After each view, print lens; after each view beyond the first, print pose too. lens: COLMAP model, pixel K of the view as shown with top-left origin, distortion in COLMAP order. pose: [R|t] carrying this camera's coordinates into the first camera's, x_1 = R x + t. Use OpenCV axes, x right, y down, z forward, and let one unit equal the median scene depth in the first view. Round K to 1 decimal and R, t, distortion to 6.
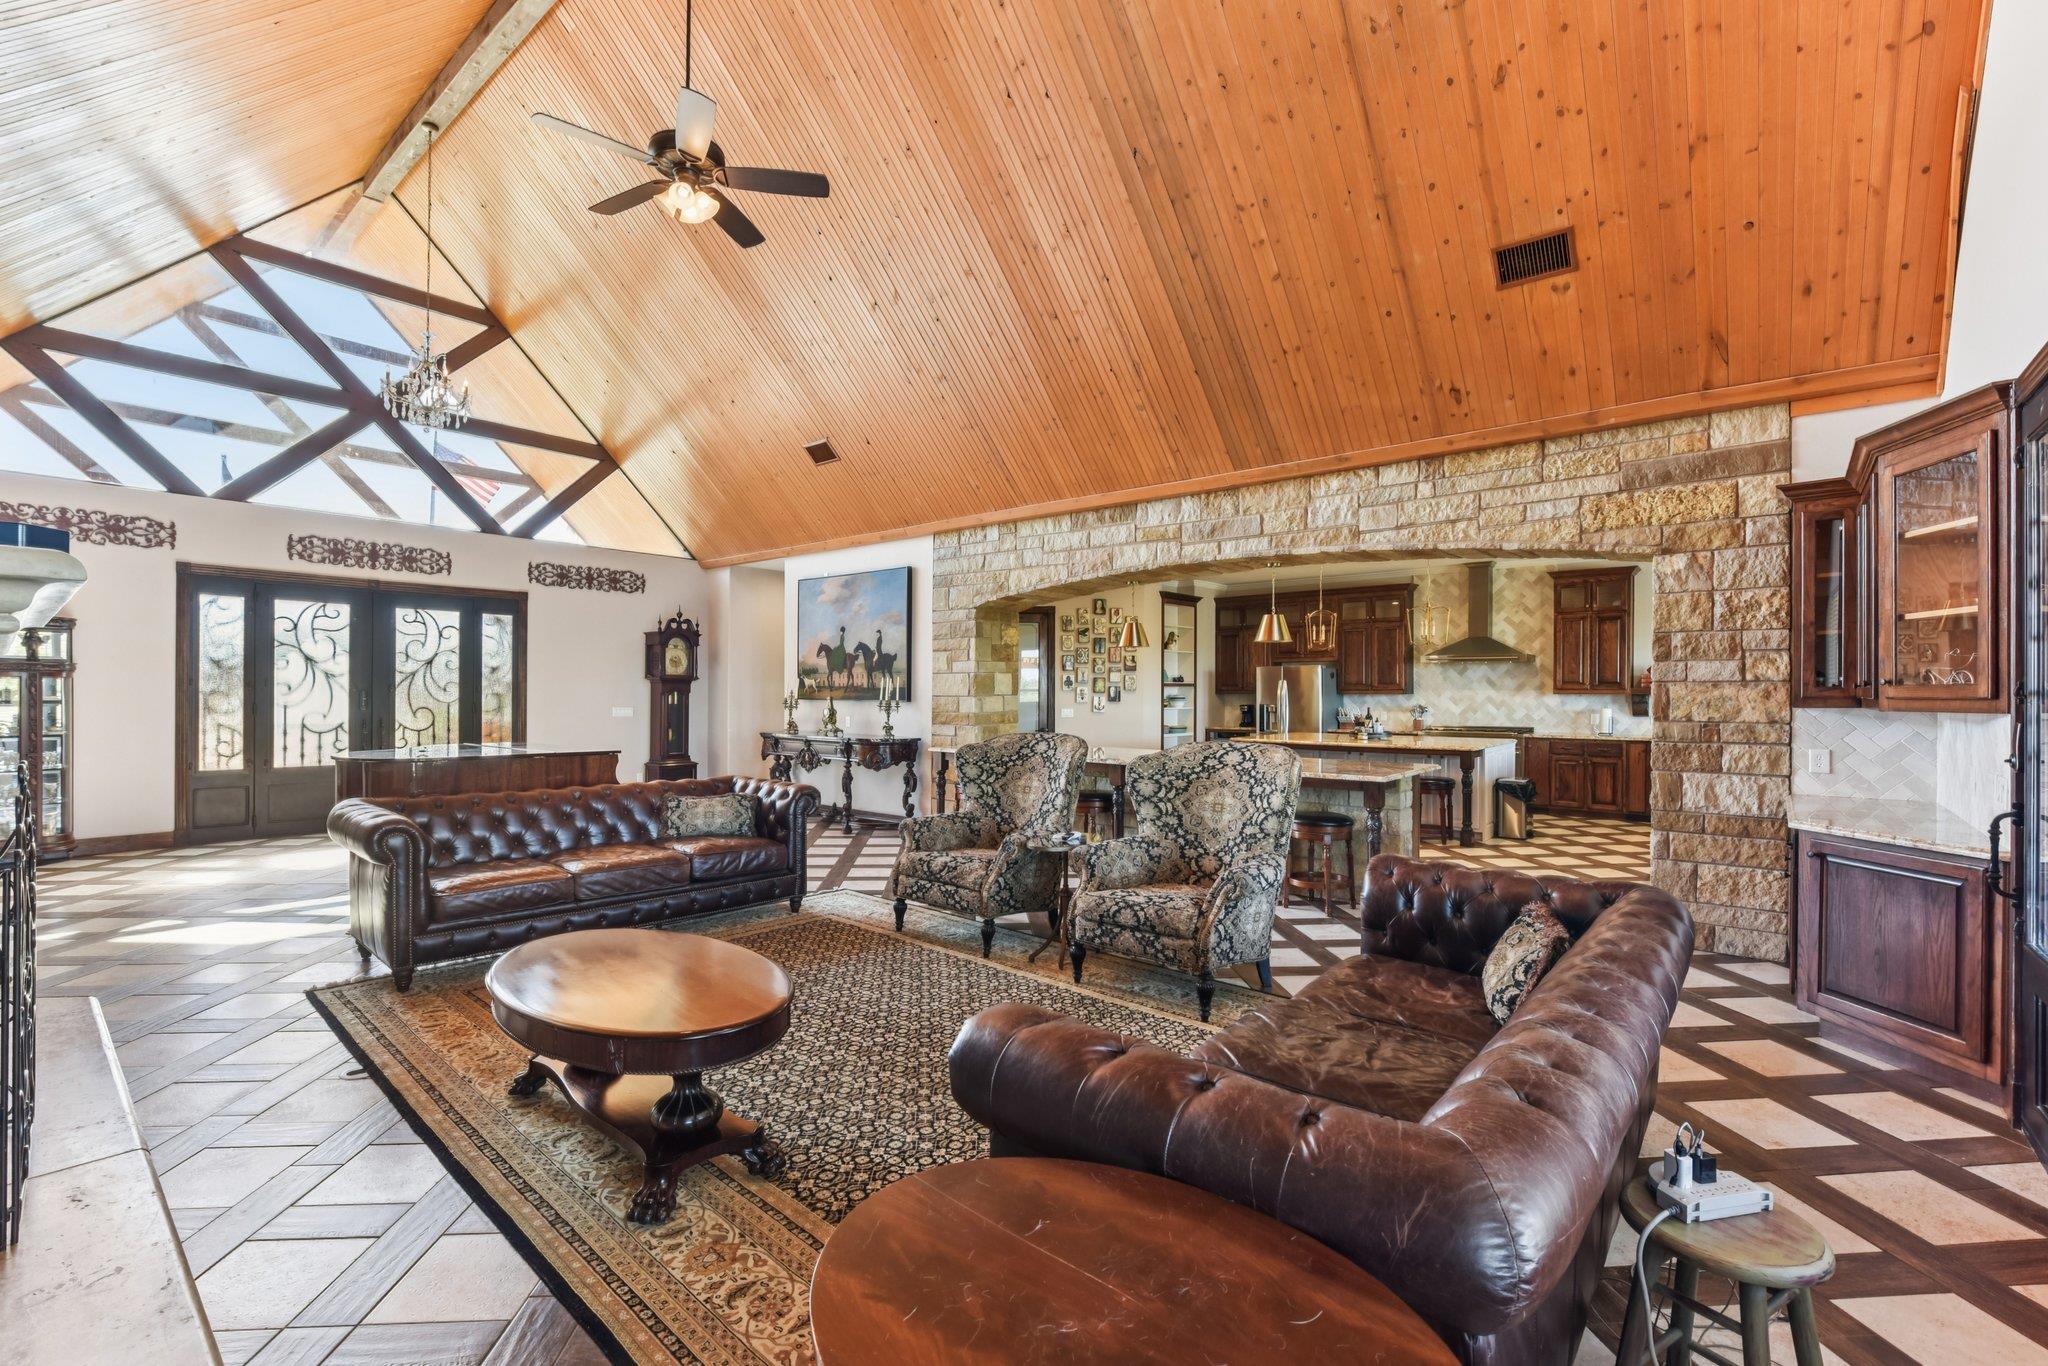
lens RADIAL K [[900.5, 0, 1027.3], [0, 900.5, 690.1], [0, 0, 1]] dist [-0.008108, 0.000074]
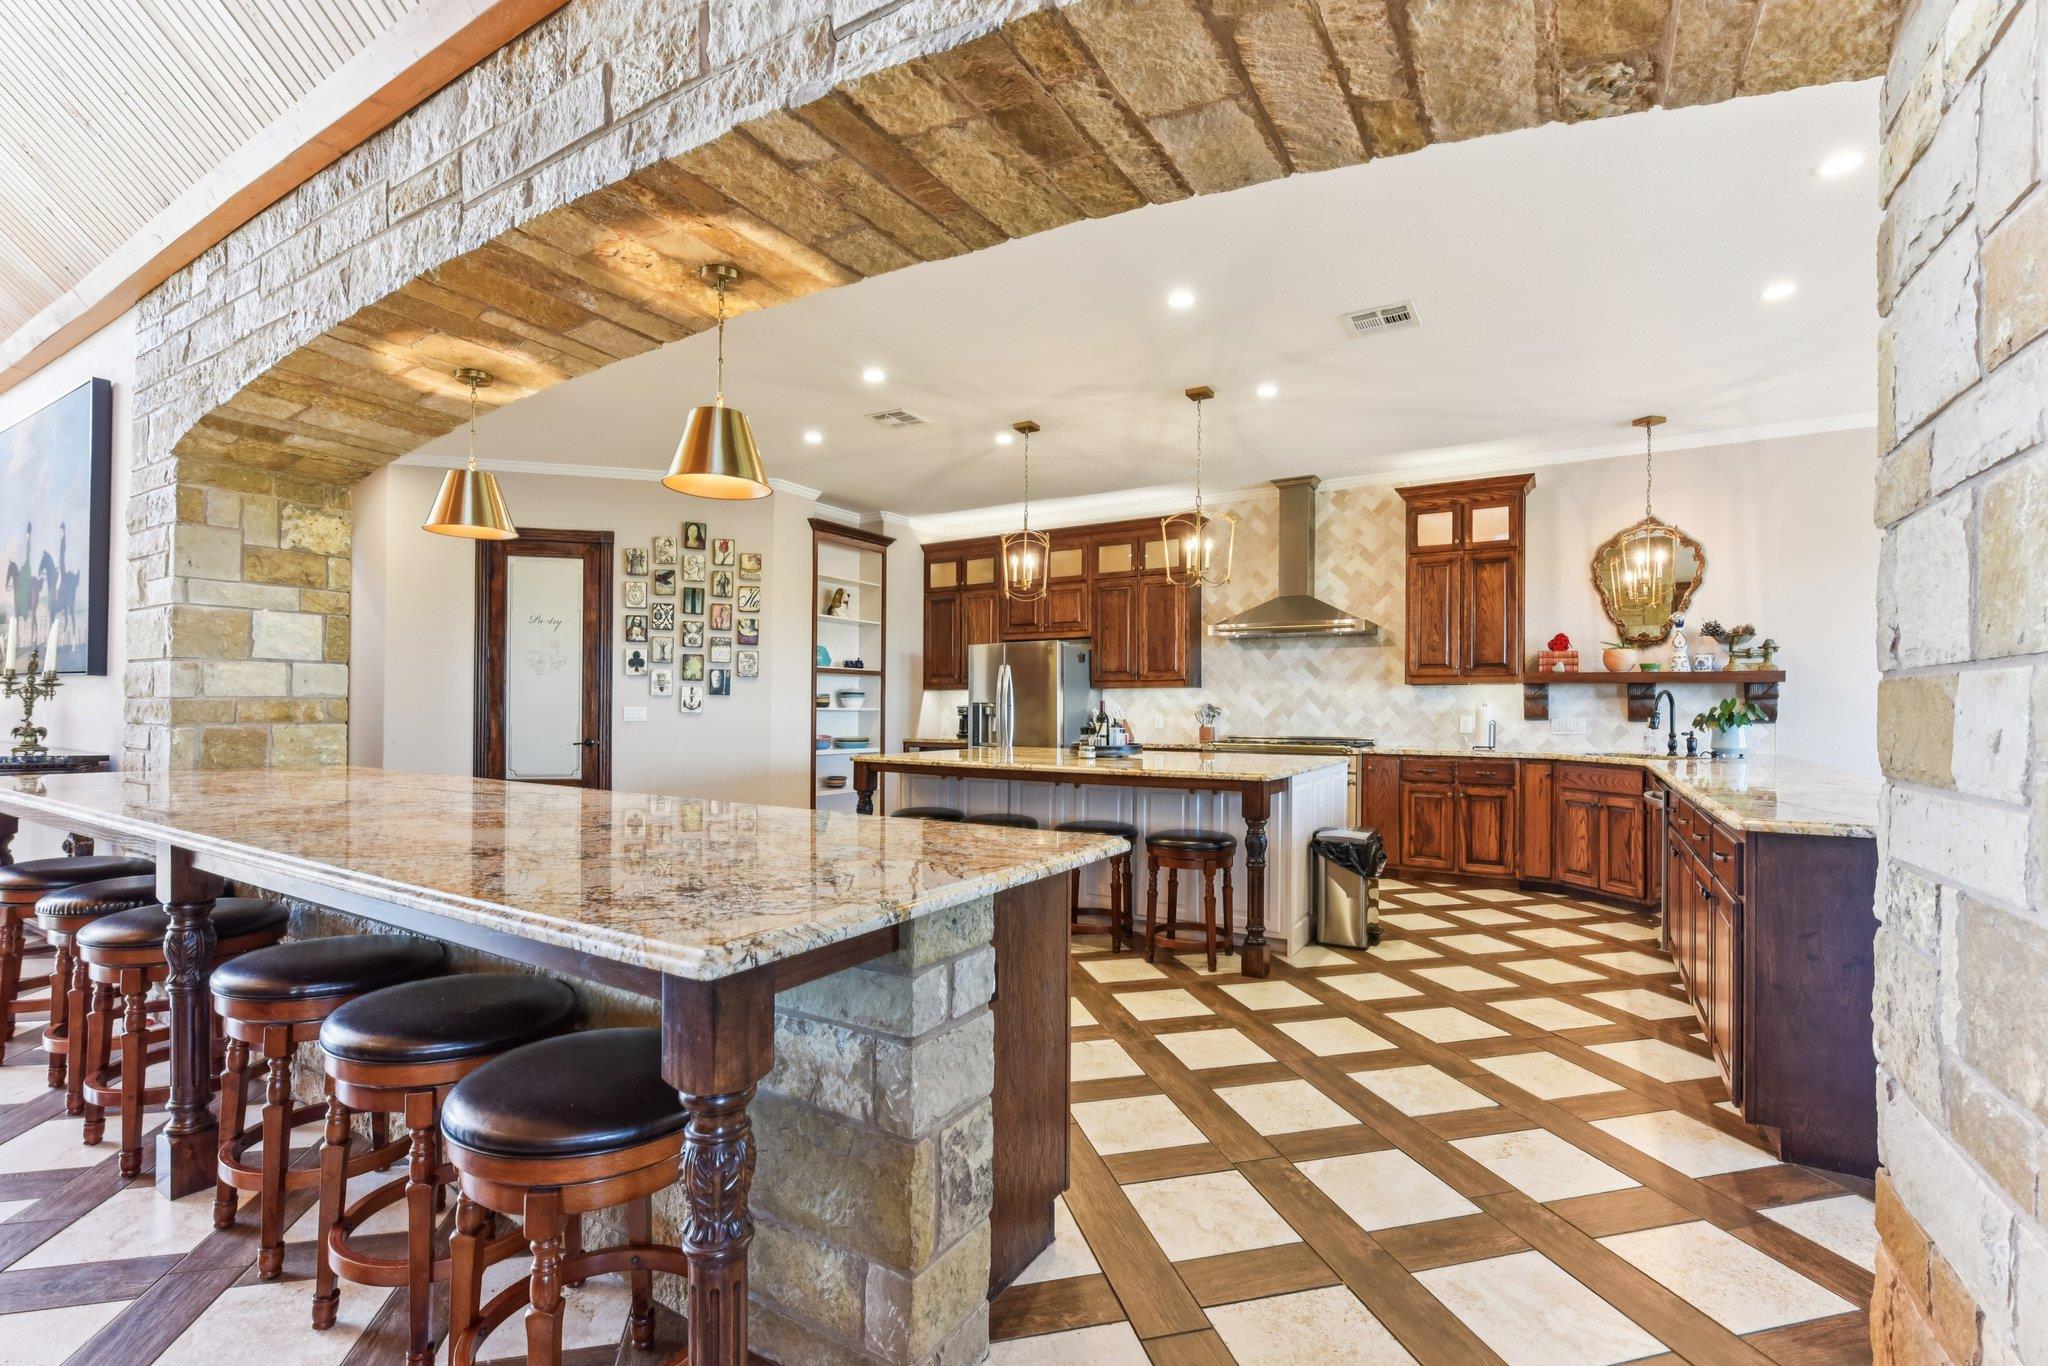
lens RADIAL K [[900.5, 0, 1025.1], [0, 900.5, 698.0], [0, 0, 1]] dist [-0.008108, 0.000074]
pose [[0.988367, 0.007636, 0.151896, 0.218697], [-0.005735, 0.999900, -0.012953, 0.022390], [-0.151980, 0.011931, 0.988312, 0.402151]]
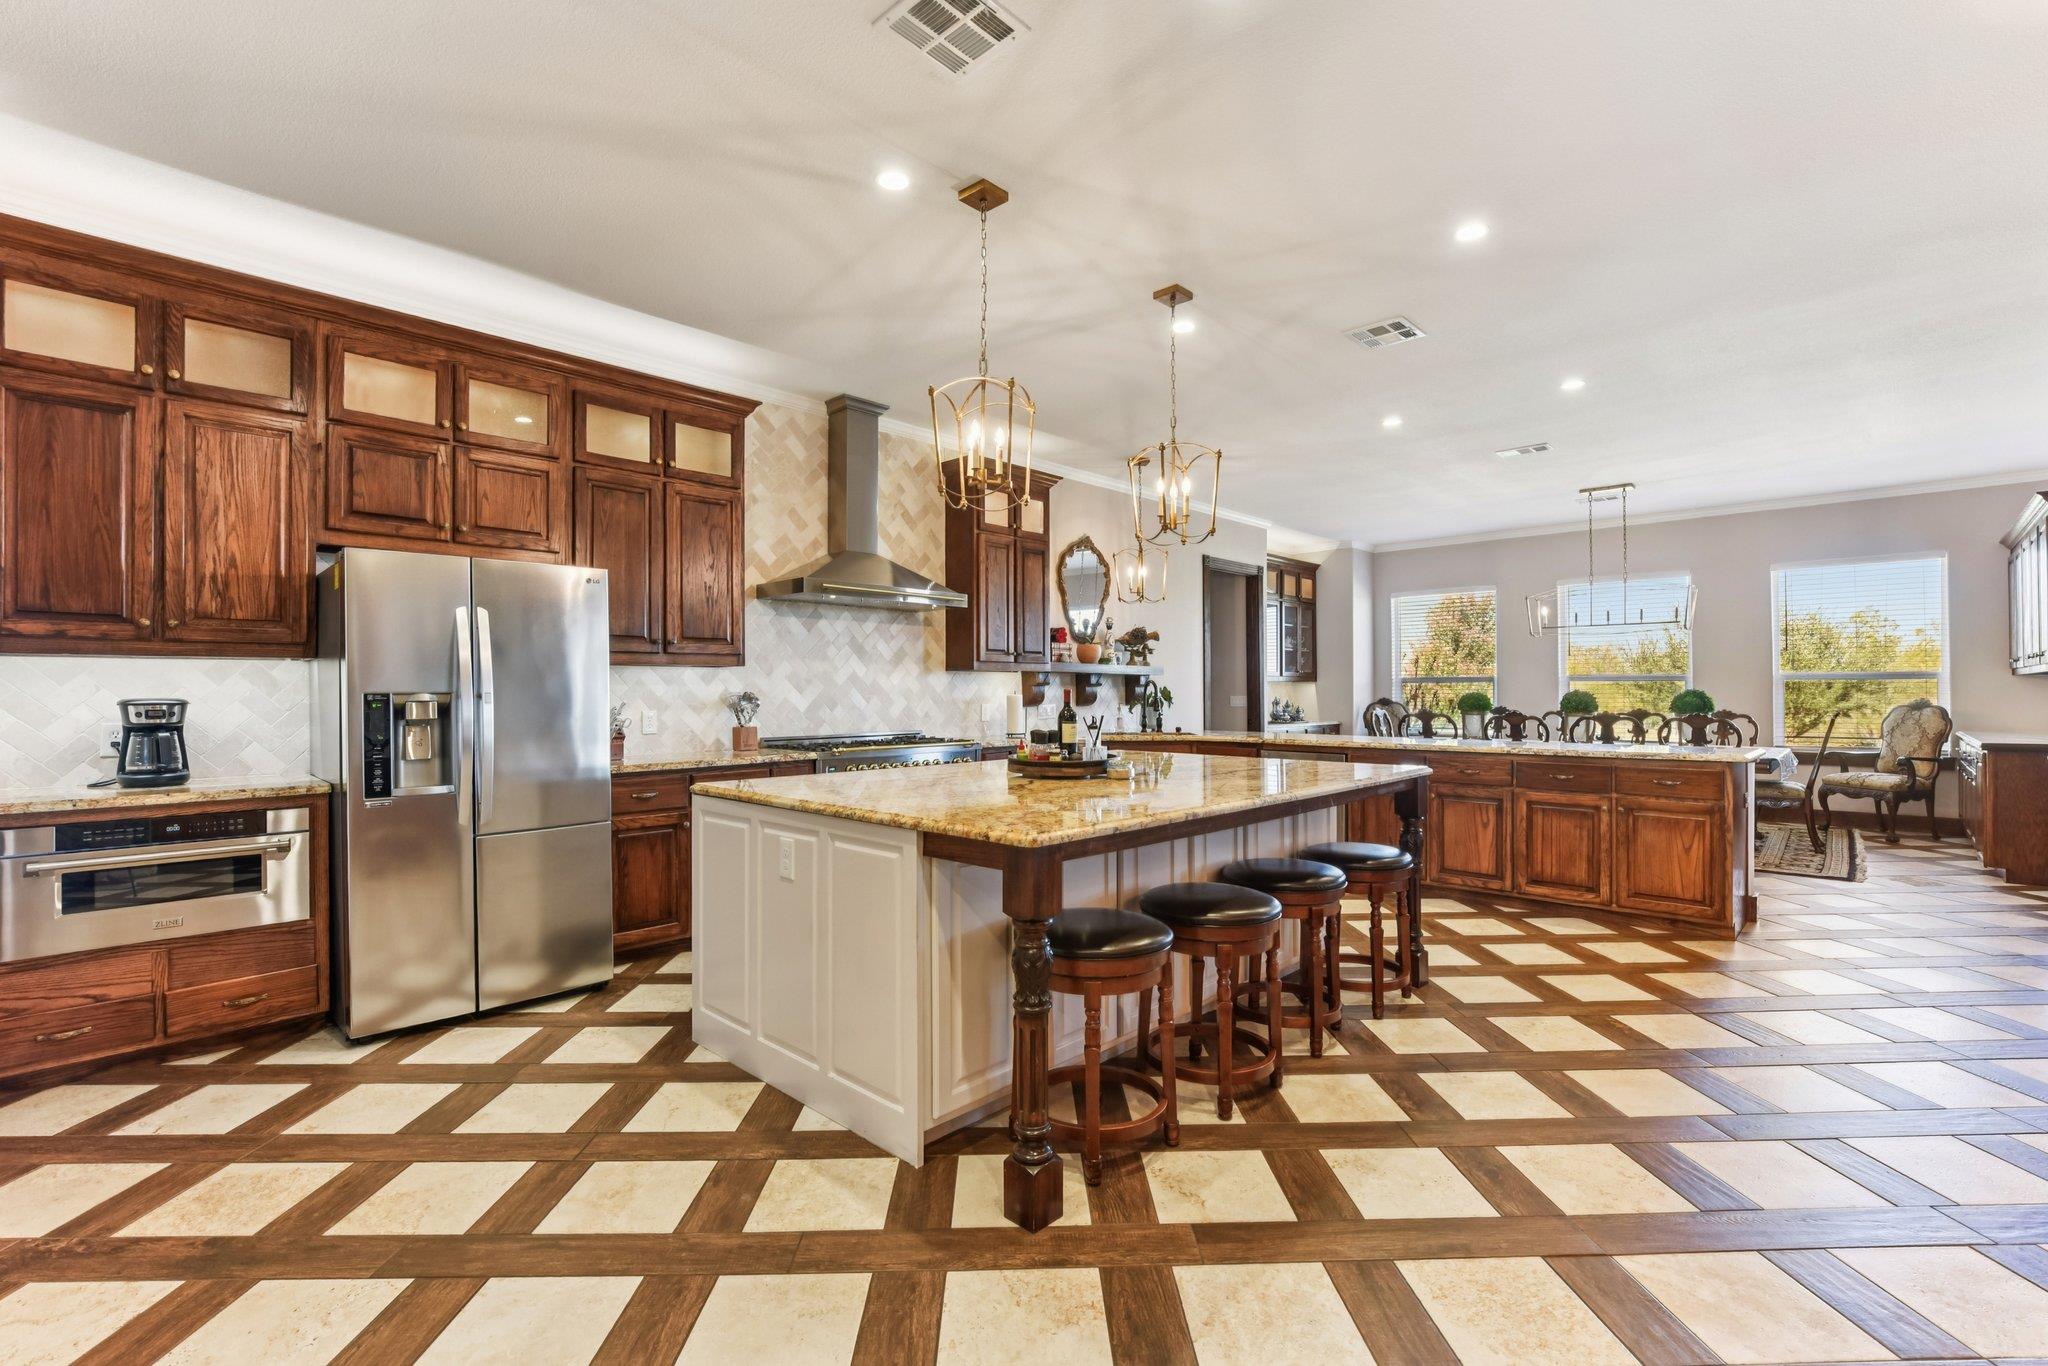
lens RADIAL K [[900.5, 0, 1023.3], [0, 900.5, 695.9], [0, 0, 1]] dist [-0.008108, 0.000074]
pose [[0.063886, -0.007905, 0.997926, 0.012124], [0.003992, 0.999963, 0.007665, 0.016036], [-0.997949, 0.003494, 0.063915, 0.884246]]
